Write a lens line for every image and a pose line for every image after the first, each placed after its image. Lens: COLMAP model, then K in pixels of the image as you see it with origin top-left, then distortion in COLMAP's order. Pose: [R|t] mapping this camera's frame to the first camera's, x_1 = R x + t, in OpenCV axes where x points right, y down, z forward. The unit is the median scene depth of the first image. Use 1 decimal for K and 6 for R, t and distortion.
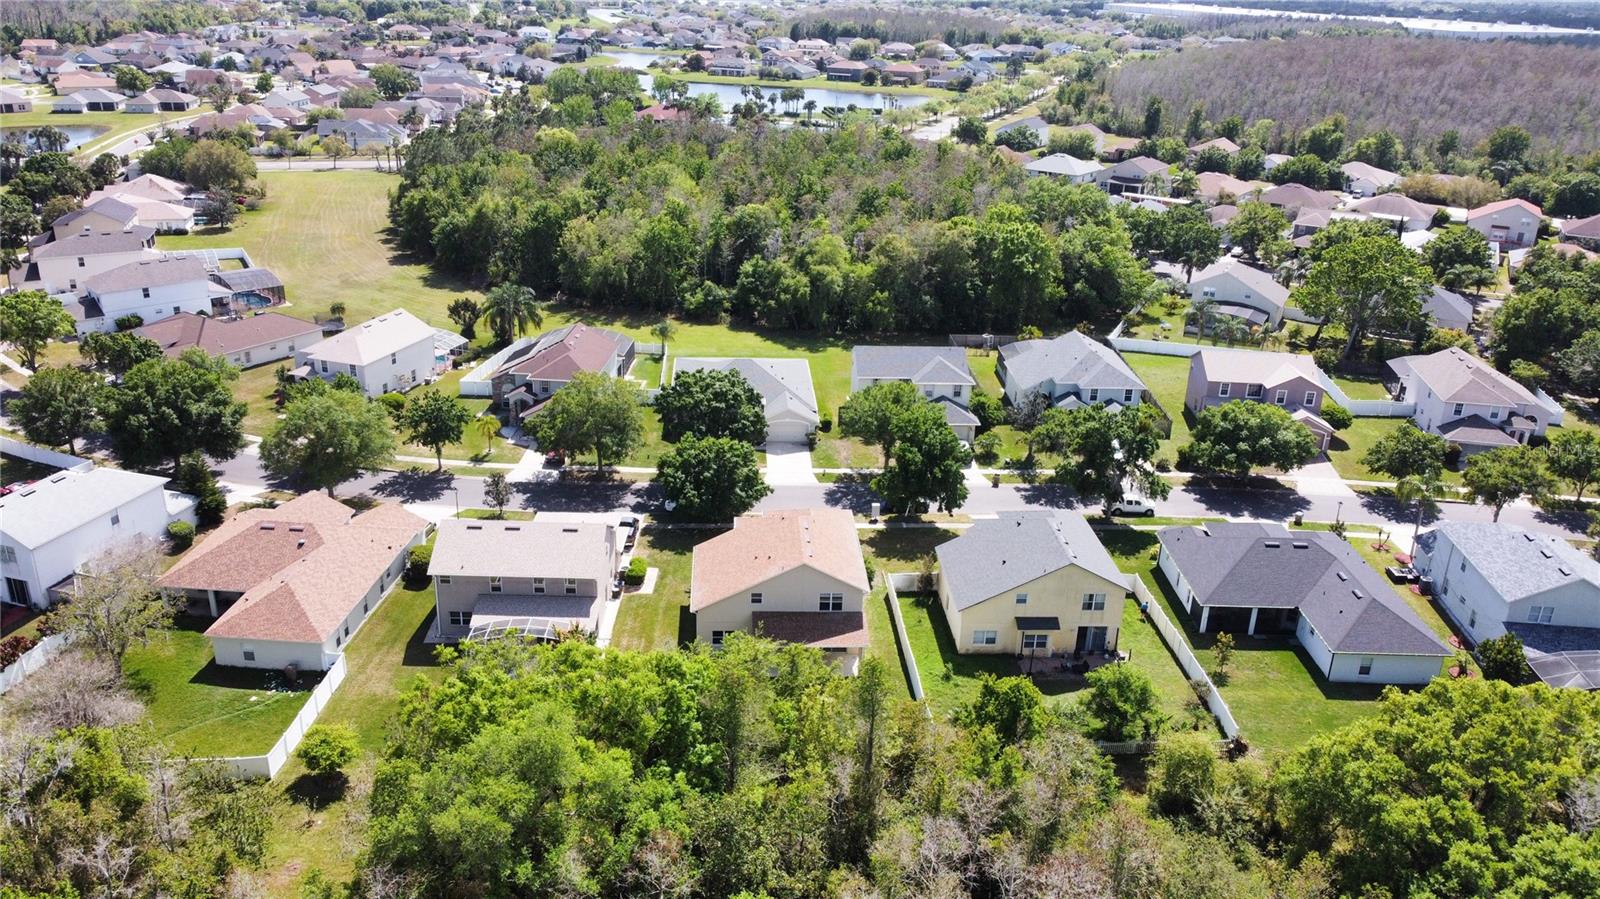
lens RADIAL K [[1199.8, 0, 800.0], [0, 1199.8, 449.5], [0, 0, 1]] dist [-0.016303, 0.005870]
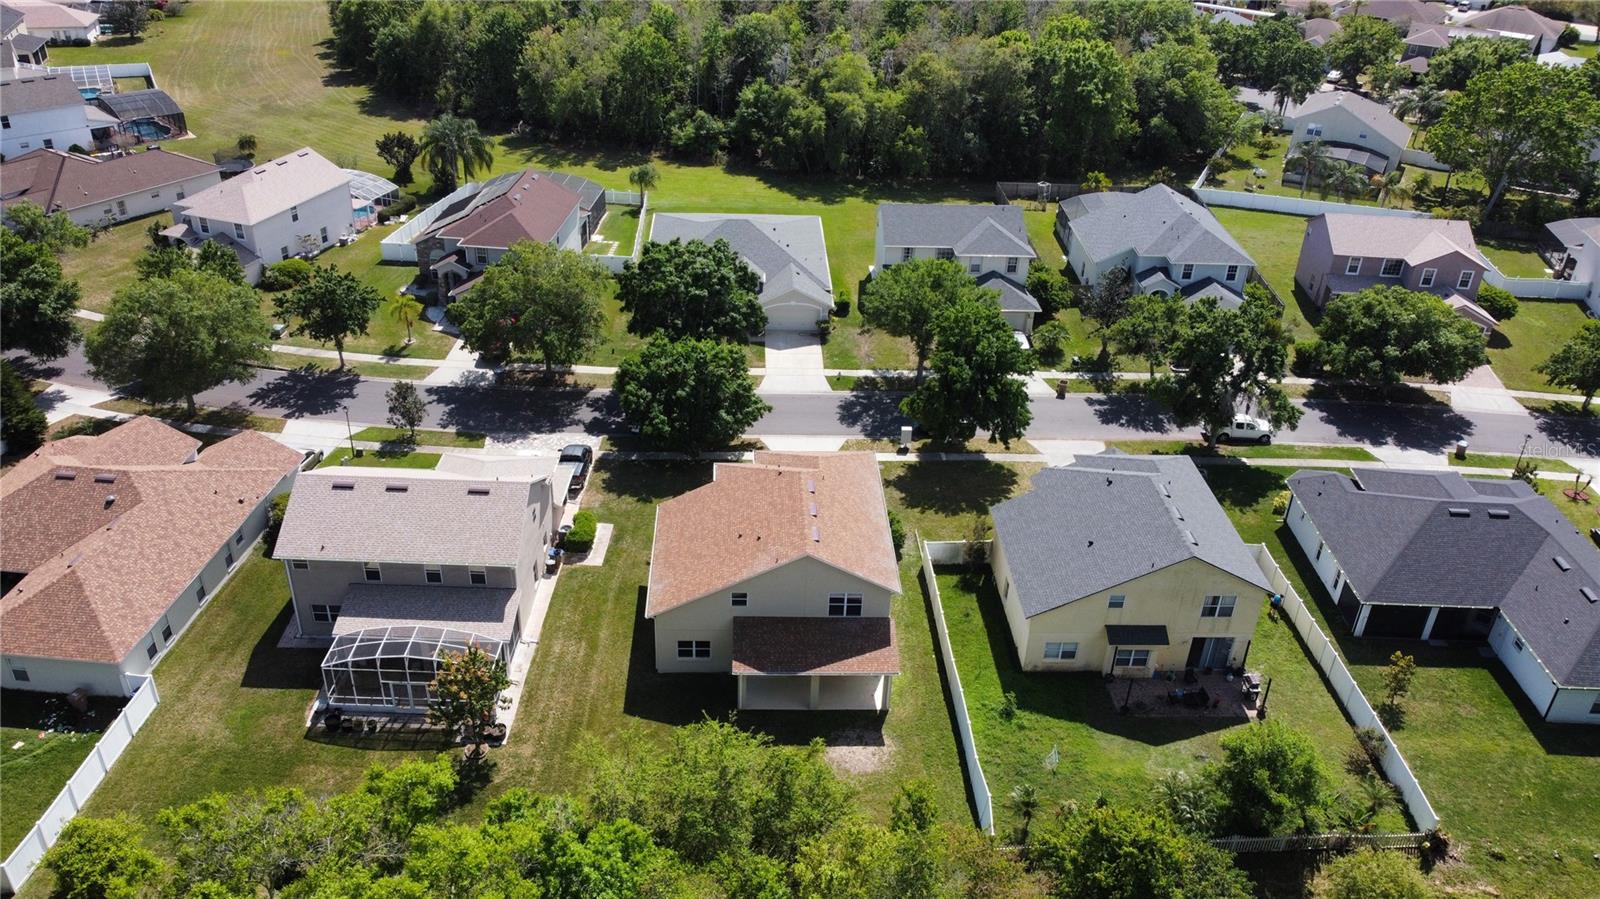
lens RADIAL K [[1199.8, 0, 800.0], [0, 1199.8, 449.5], [0, 0, 1]] dist [-0.016303, 0.005870]
pose [[0.999858, 0.011964, -0.011909, 0.004639], [-0.010076, 0.988990, 0.147642, -0.046449], [0.013544, -0.147501, 0.988969, 0.223671]]
